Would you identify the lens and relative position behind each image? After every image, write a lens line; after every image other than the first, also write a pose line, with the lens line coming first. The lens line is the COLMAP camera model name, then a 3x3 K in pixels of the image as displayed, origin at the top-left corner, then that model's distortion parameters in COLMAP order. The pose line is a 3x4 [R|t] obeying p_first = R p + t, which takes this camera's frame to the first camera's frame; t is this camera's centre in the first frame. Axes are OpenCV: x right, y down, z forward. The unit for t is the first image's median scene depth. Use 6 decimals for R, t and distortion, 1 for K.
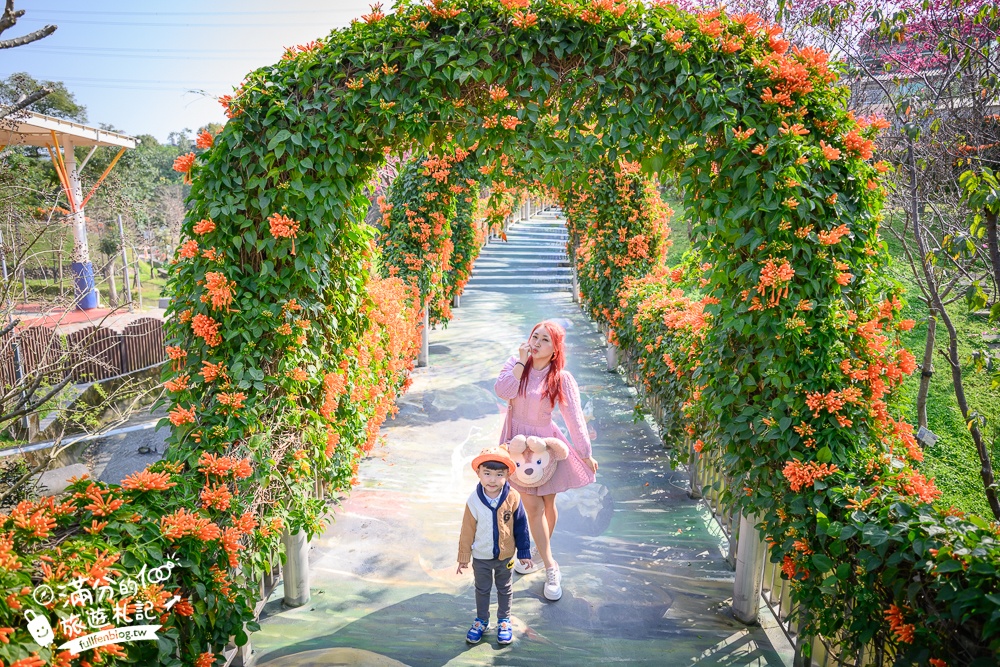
lens RADIAL K [[704.2, 0, 499.7], [0, 704.2, 349.0], [0, 0, 1]] dist [-0.003274, 0.000187]
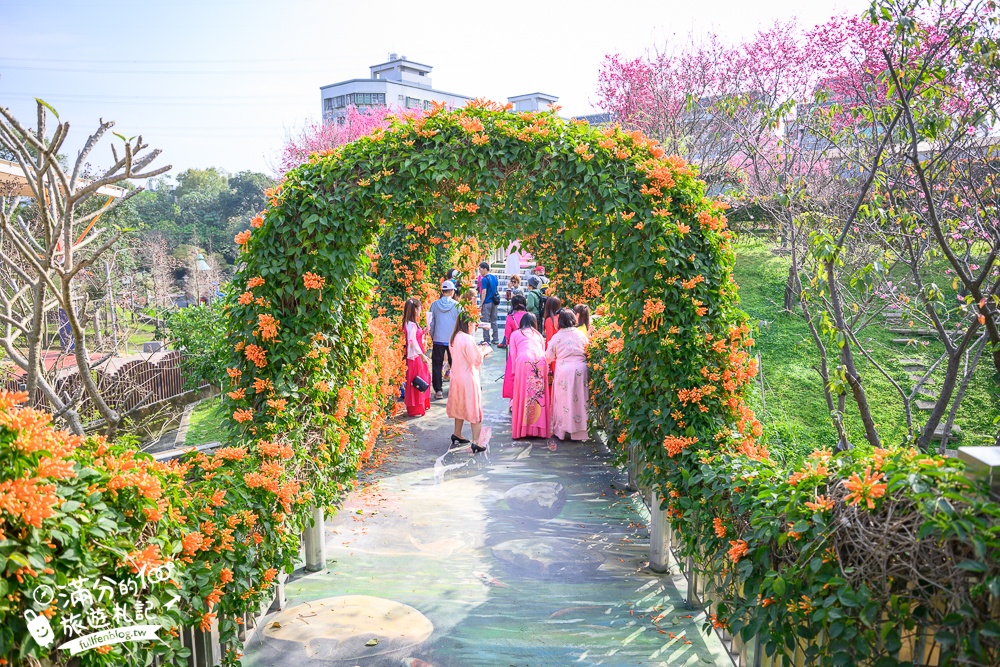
lens RADIAL K [[704.2, 0, 499.7], [0, 704.2, 349.0], [0, 0, 1]] dist [-0.003274, 0.000187]
pose [[0.999468, -0.017395, 0.027576, 0.026212], [0.018891, 0.998310, -0.054954, 0.047496], [-0.026573, 0.055445, 0.998108, -0.420026]]
